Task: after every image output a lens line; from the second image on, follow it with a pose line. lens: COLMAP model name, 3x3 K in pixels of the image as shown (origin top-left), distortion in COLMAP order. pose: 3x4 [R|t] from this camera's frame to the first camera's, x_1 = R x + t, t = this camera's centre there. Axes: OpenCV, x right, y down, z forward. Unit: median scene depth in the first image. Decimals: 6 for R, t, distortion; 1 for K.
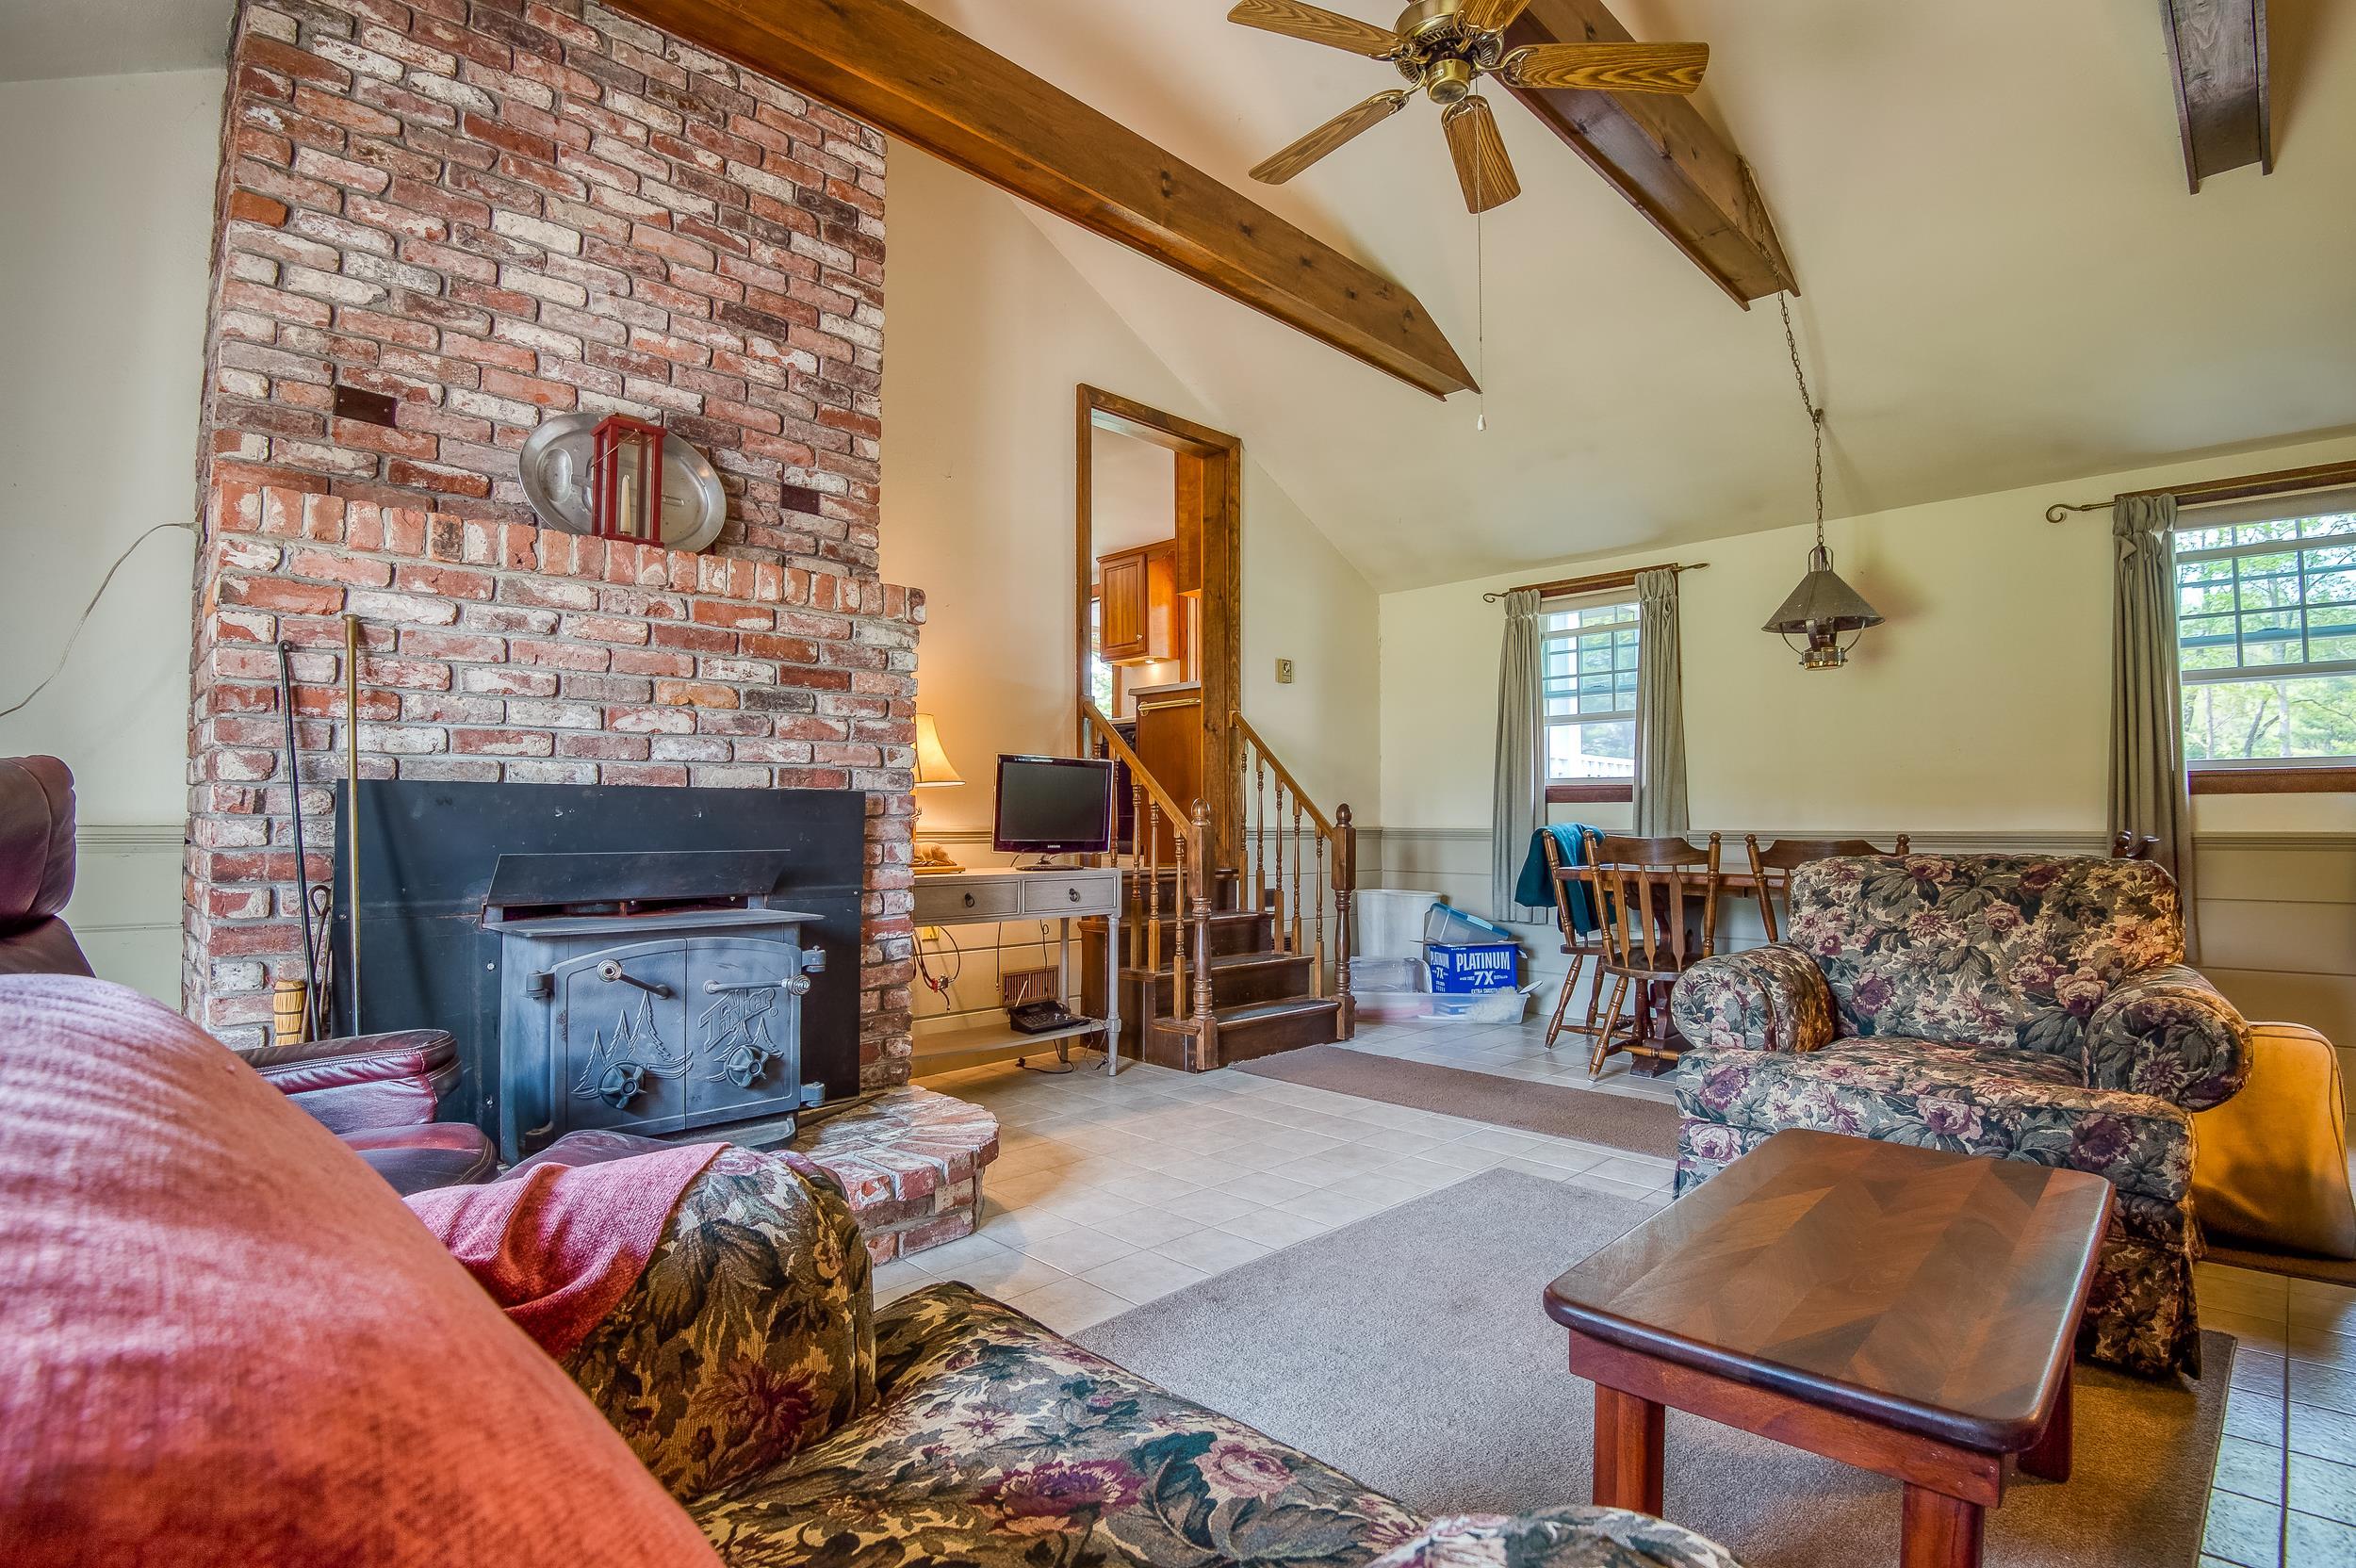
lens RADIAL K [[1087.0, 0, 1164.0], [0, 1087.0, 788.2], [0, 0, 1]] dist [-0.000469, -0.029793]
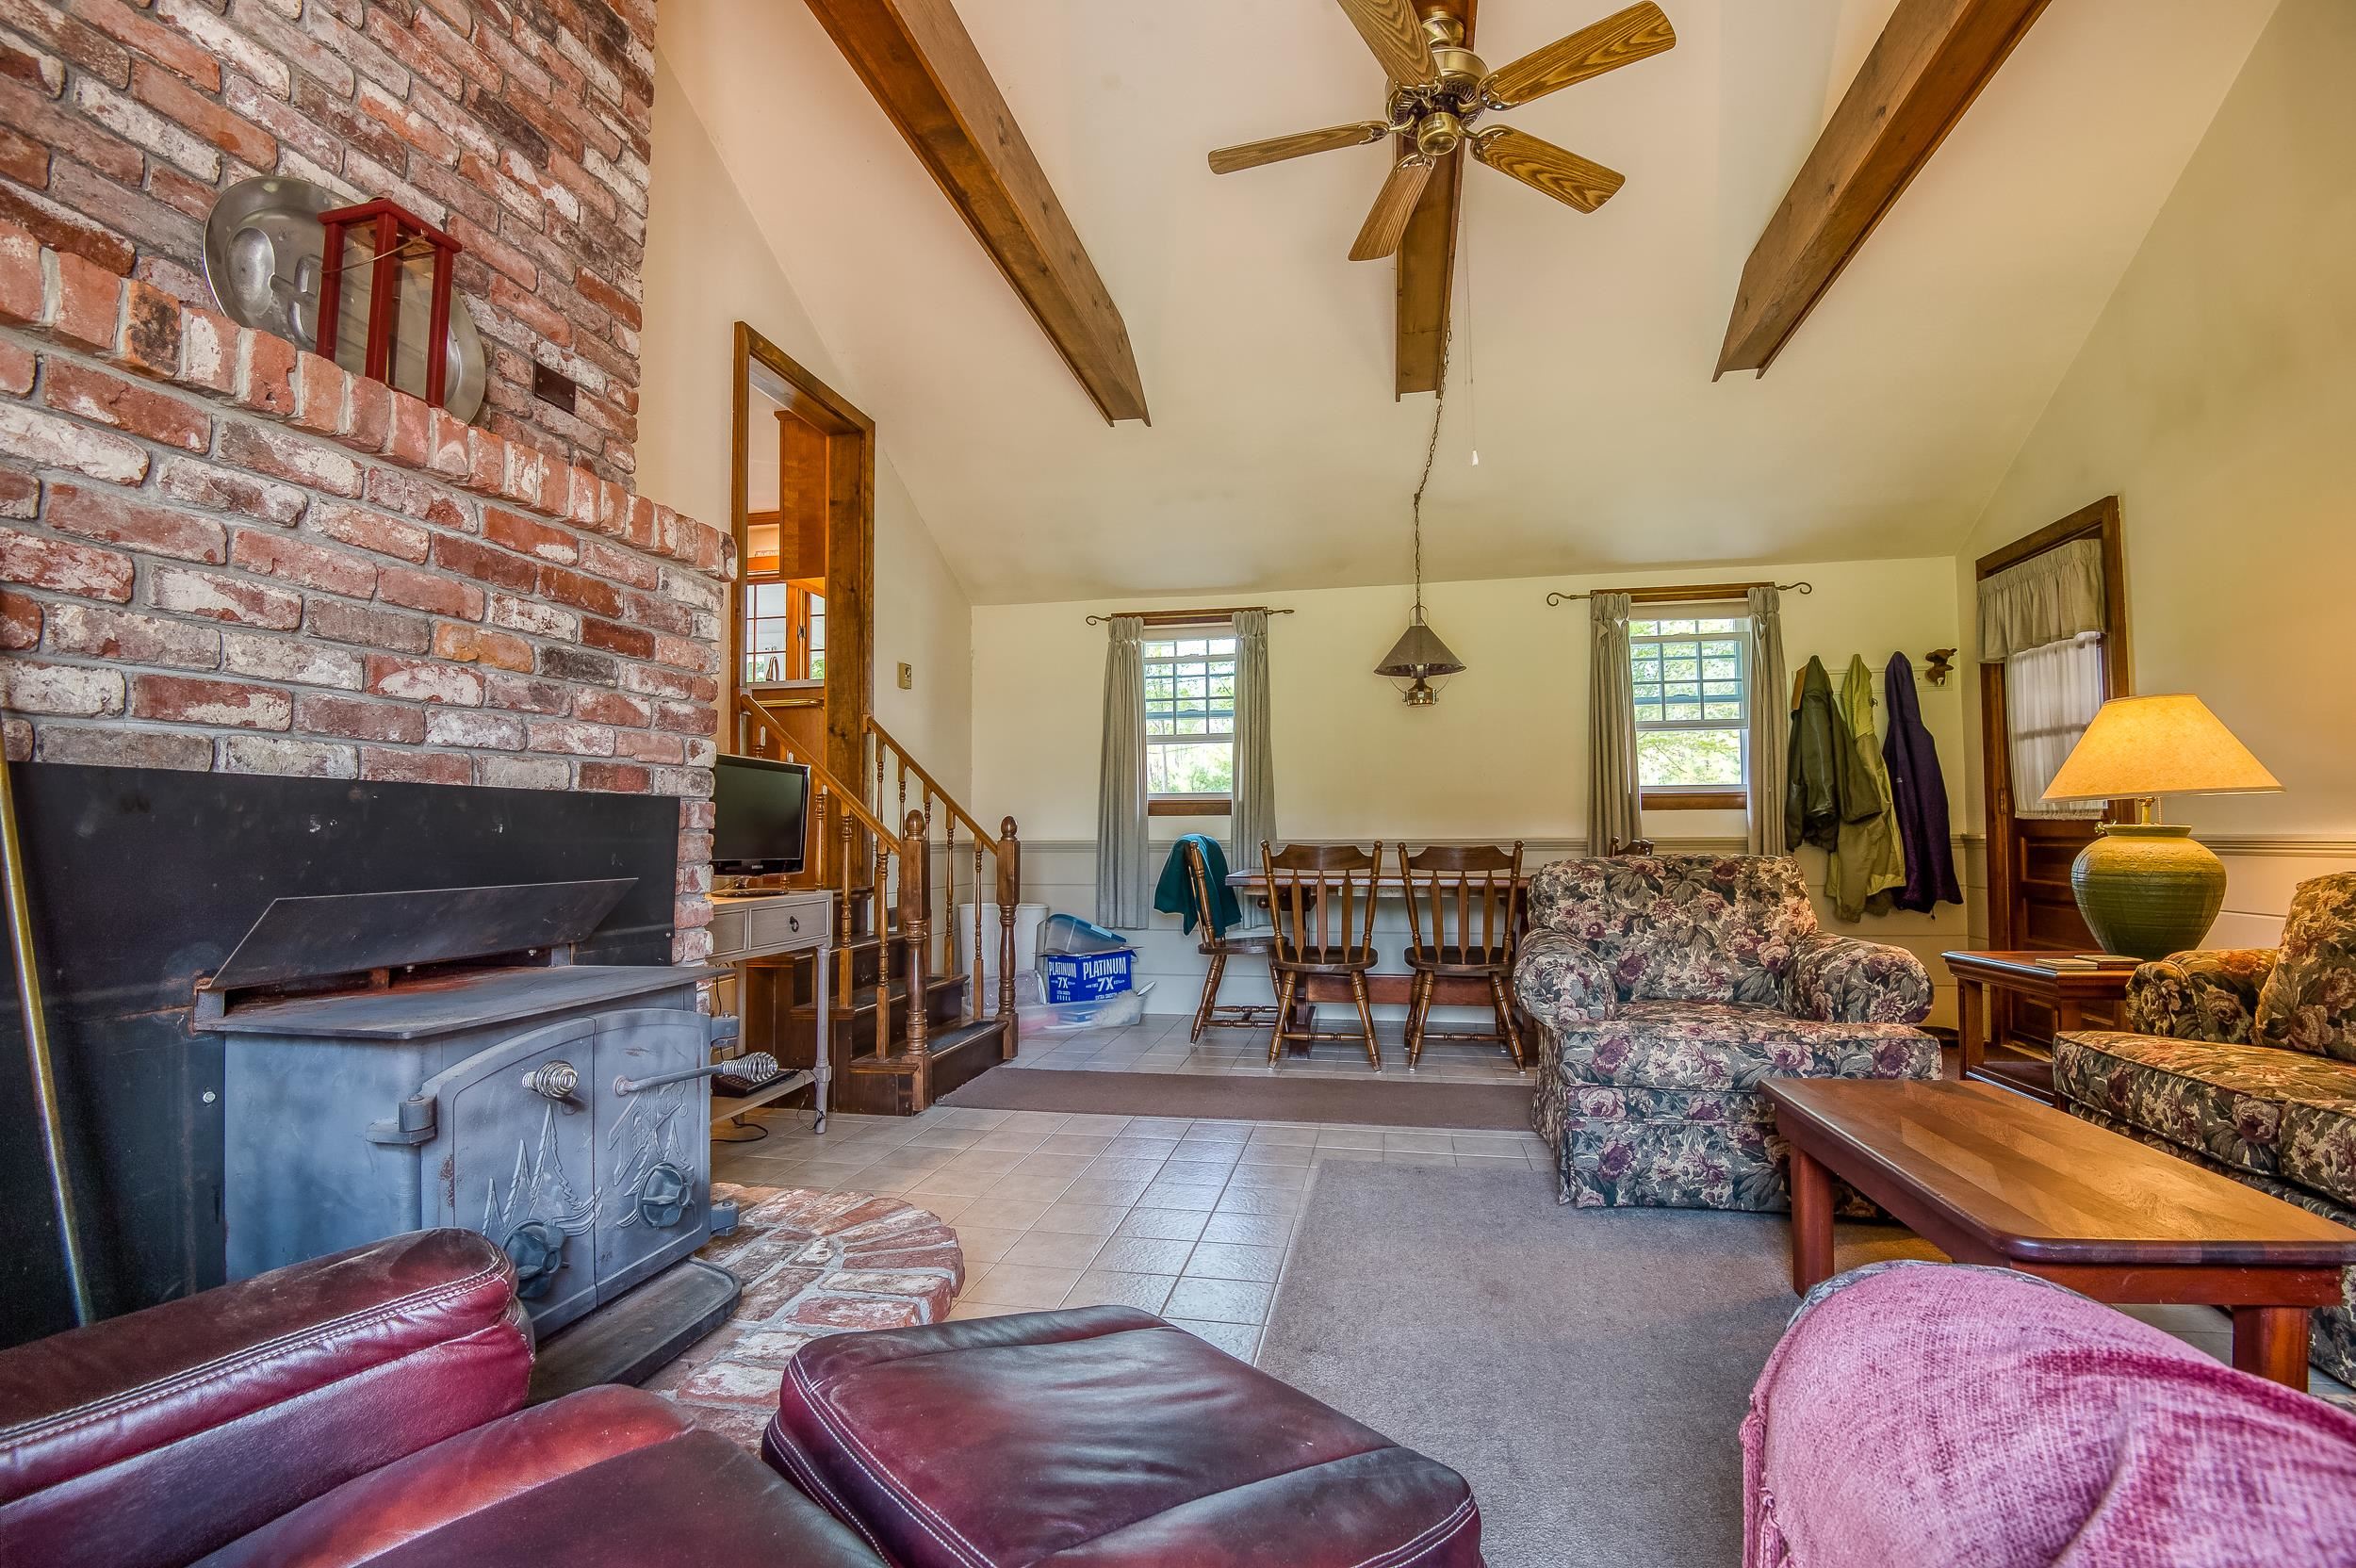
lens RADIAL K [[1060.1, 0, 1129.9], [0, 1060.1, 782.6], [0, 0, 1]] dist [-0.003769, -0.026776]
pose [[0.841137, 0.019270, 0.540478, -0.429915], [-0.009211, 0.999731, -0.021309, 0.006114], [-0.540743, 0.012945, 0.841088, 0.237014]]
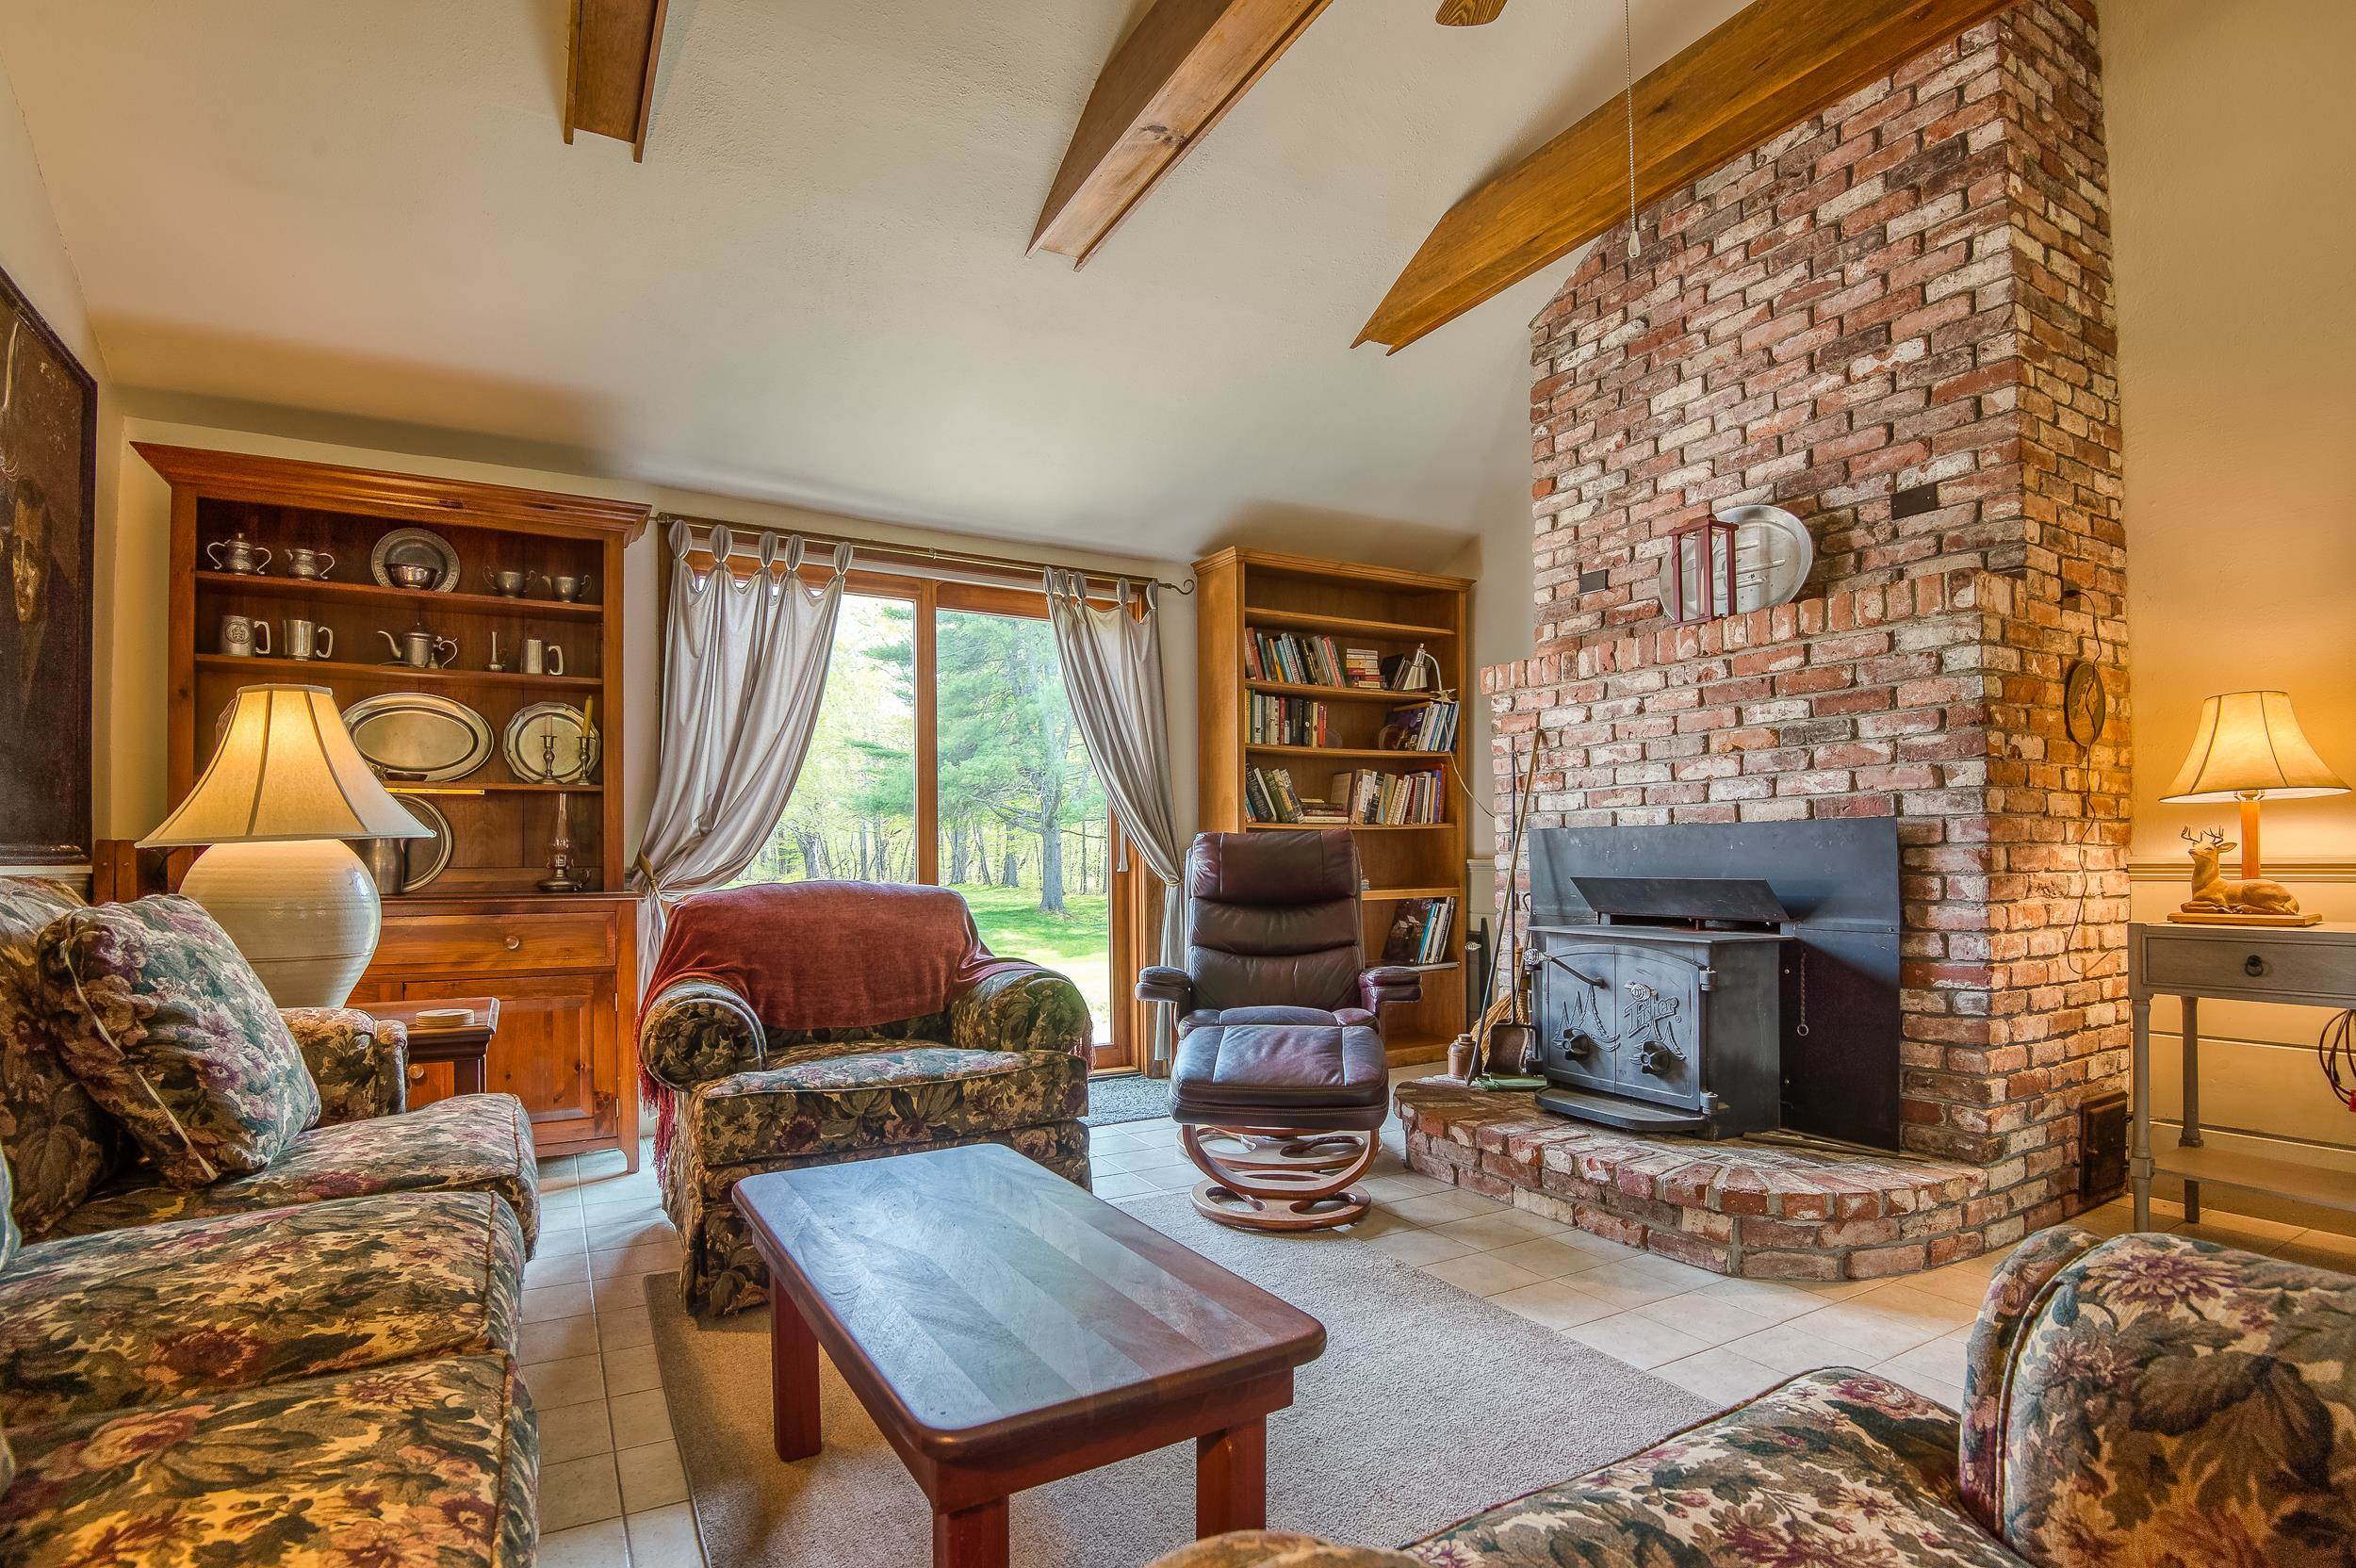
lens RADIAL K [[1115.8, 0, 1139.9], [0, 1115.8, 863.4], [0, 0, 1]] dist [-0.032635, -0.000835]
pose [[-0.253991, -0.001159, -0.967206, 0.806967], [0.029712, 0.999518, -0.009001, 0.032181], [0.966750, -0.031023, -0.253834, 0.659016]]
